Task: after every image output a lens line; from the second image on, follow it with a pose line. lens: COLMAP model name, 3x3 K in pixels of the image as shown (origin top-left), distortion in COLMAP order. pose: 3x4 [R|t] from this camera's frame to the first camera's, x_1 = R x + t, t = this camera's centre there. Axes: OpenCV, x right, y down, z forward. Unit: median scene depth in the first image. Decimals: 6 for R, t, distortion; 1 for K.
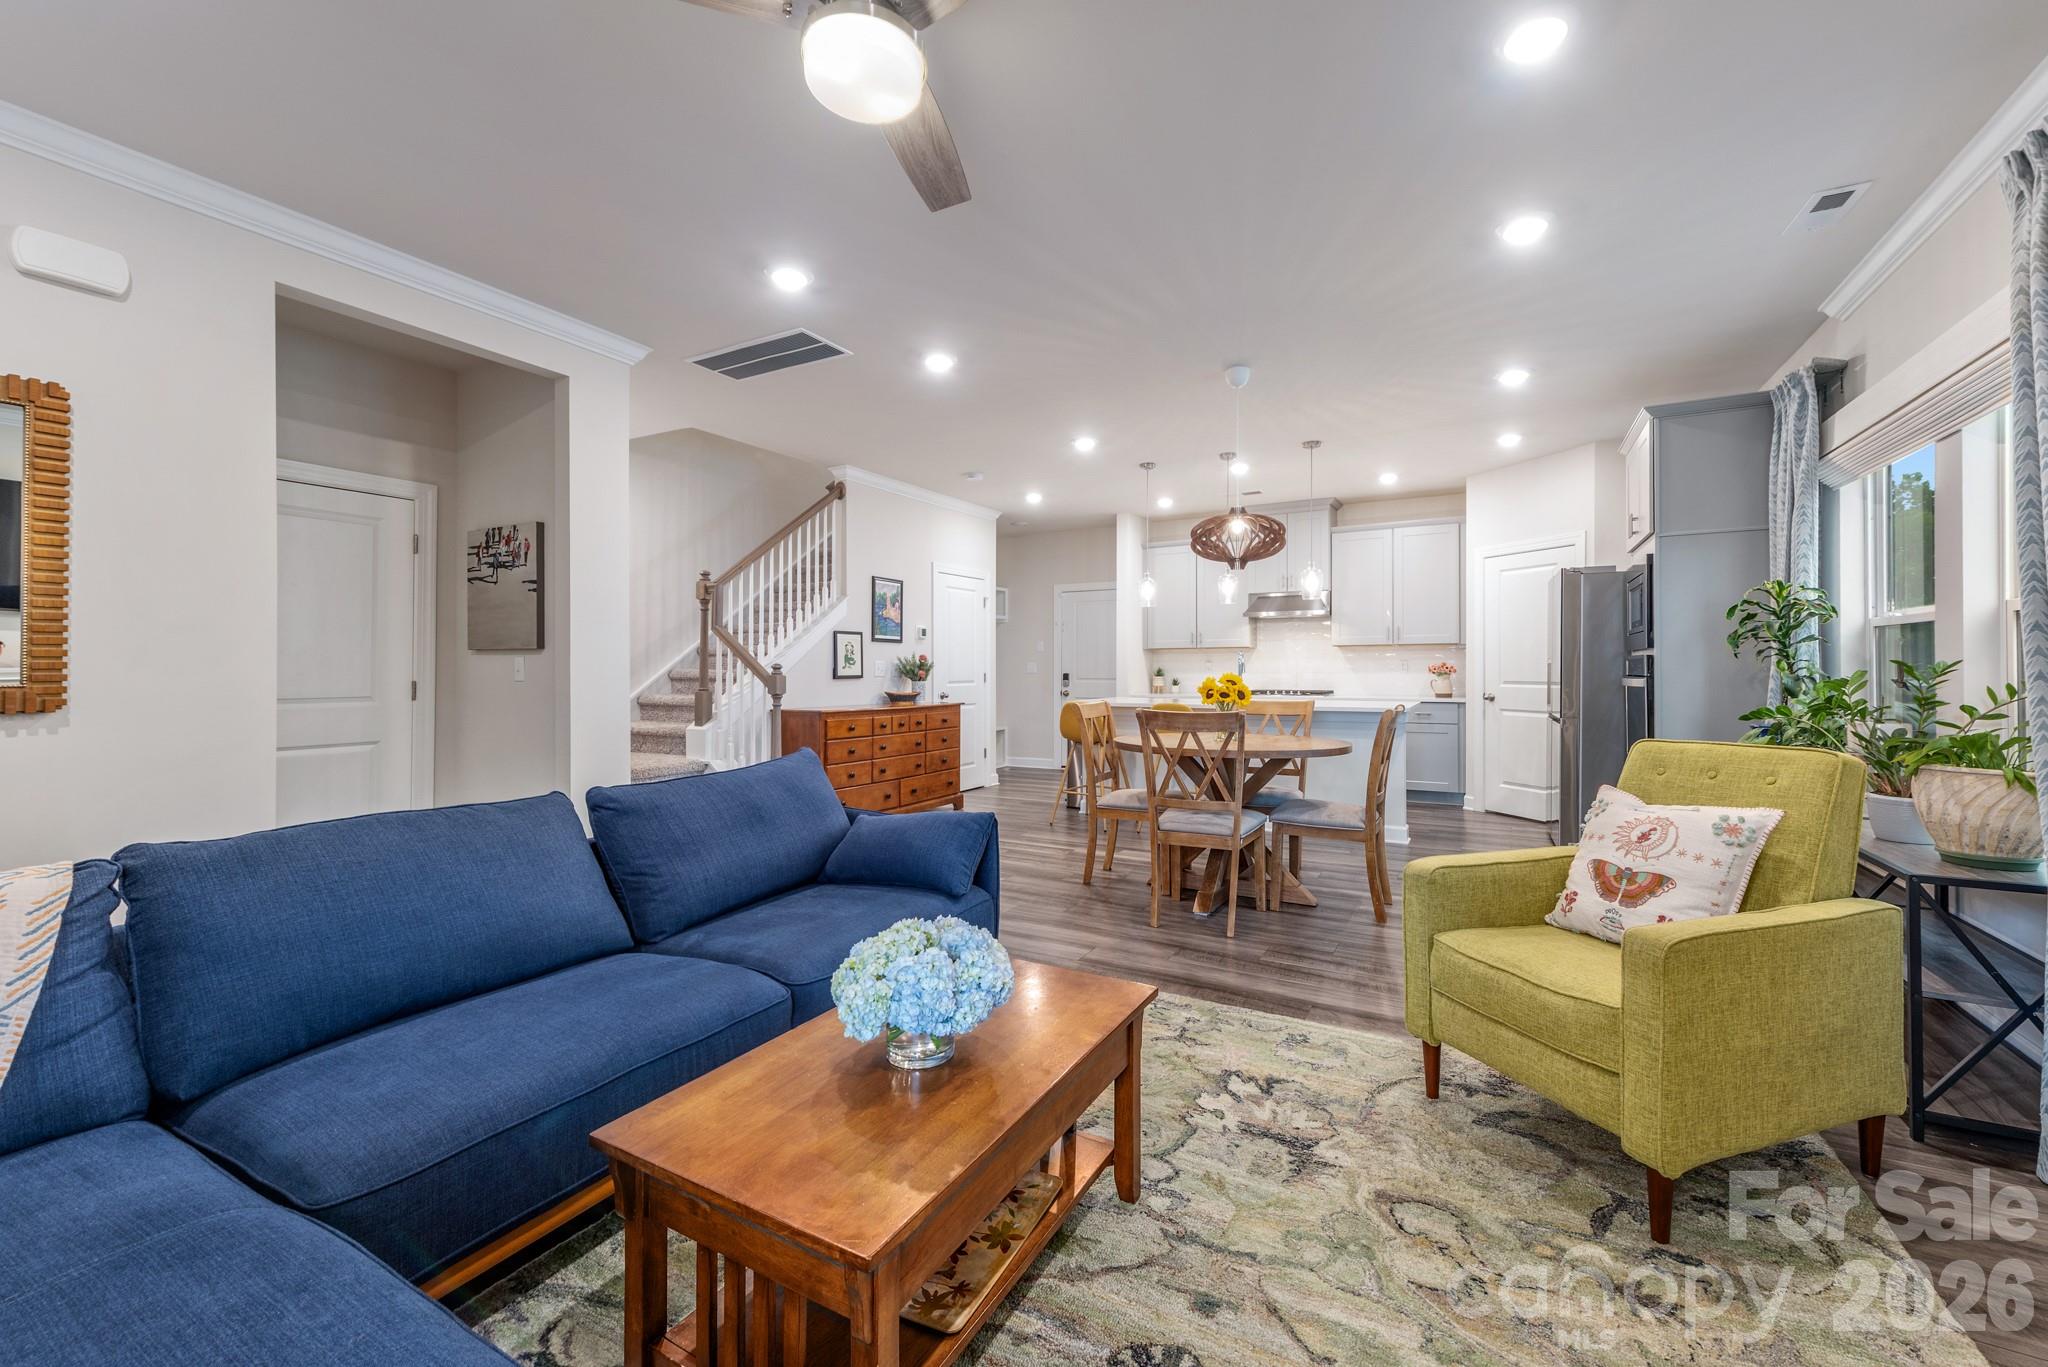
lens RADIAL K [[812.6, 0, 1026.9], [0, 812.6, 671.1], [0, 0, 1]] dist [0.002134, 0.000074]
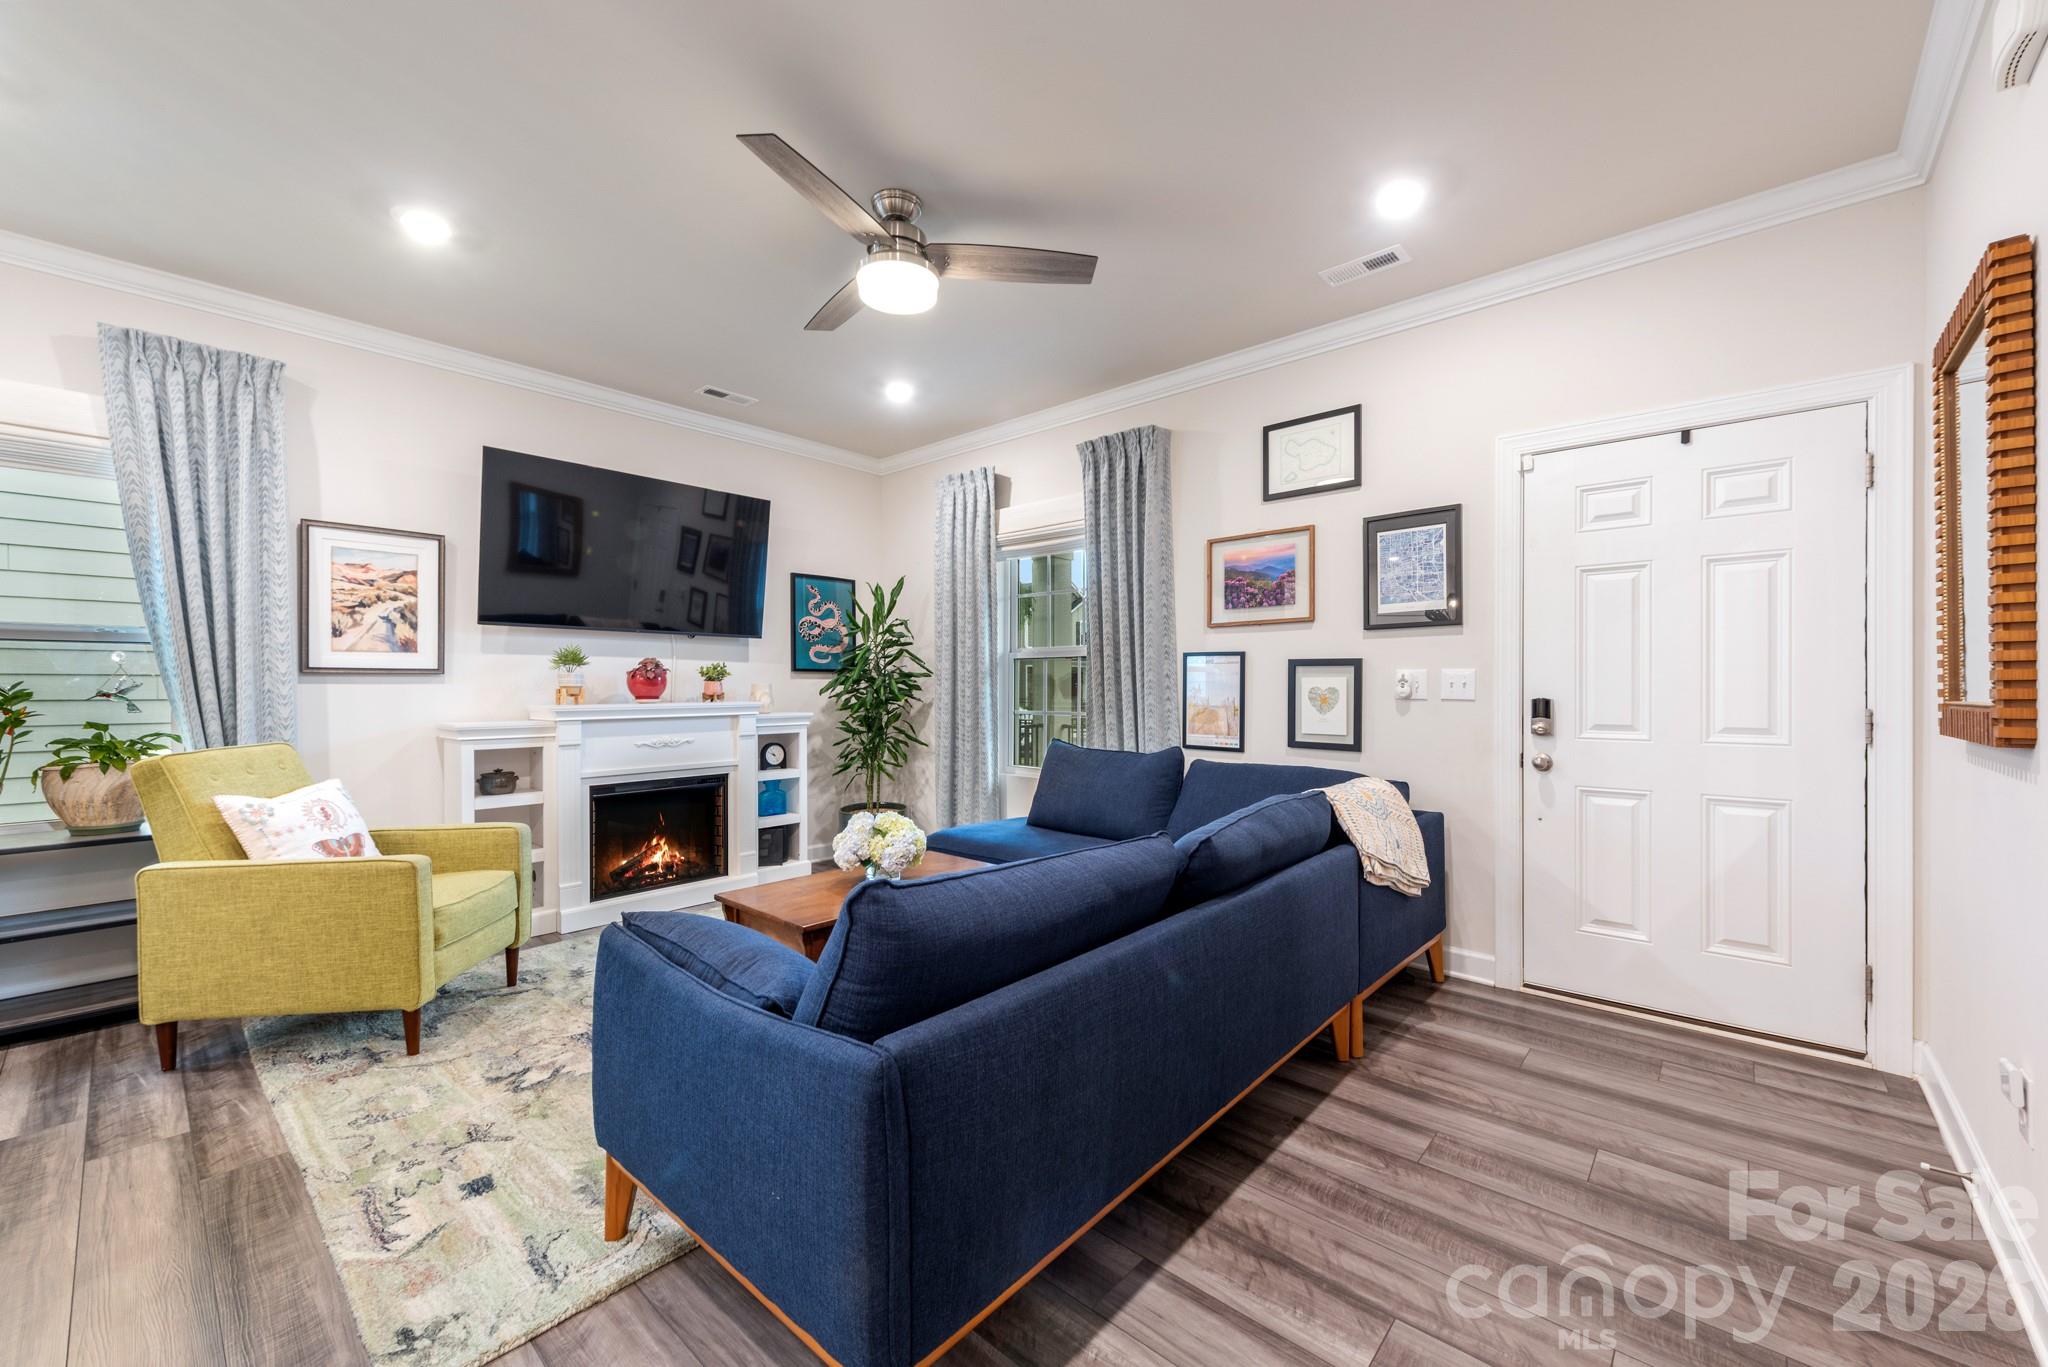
lens RADIAL K [[796.0, 0, 1034.7], [0, 796.0, 690.6], [0, 0, 1]] dist [0.014946, -0.004939]
pose [[-0.979317, 0.002151, 0.202323, -0.207758], [0.003545, 0.999972, 0.006527, -0.001521], [-0.202303, 0.007109, -0.979297, 0.661795]]
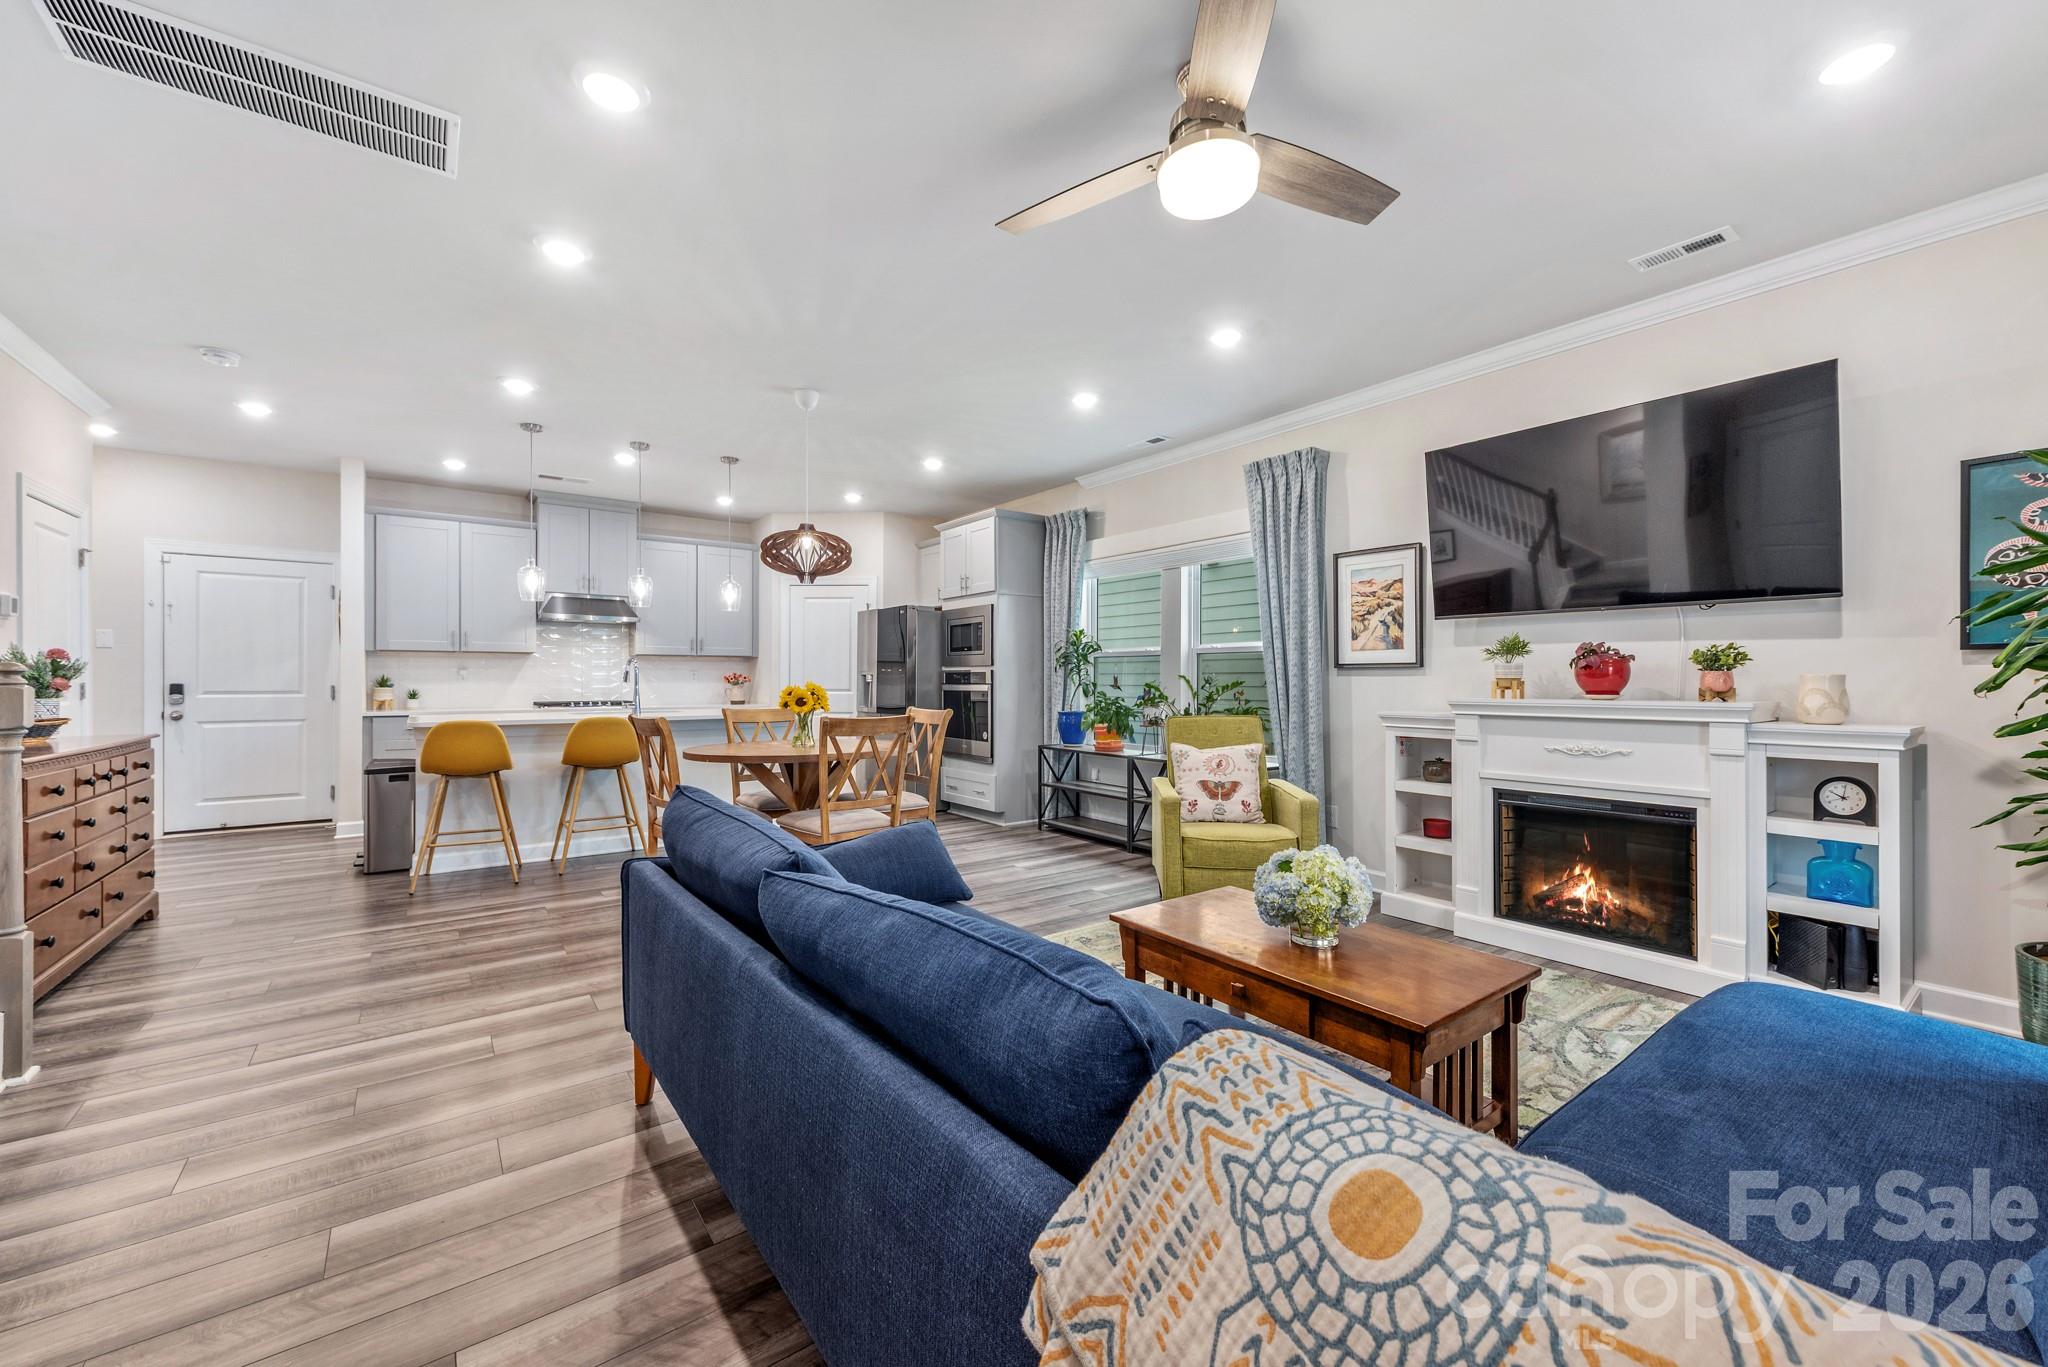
lens RADIAL K [[798.7, 0, 1034.0], [0, 798.7, 681.2], [0, 0, 1]] dist [0.013537, -0.004757]
pose [[0.389301, 0.000646, 0.921110, -0.386953], [-0.001239, 0.999999, -0.000178, 0.000613], [-0.921110, -0.001072, 0.389302, 0.212800]]
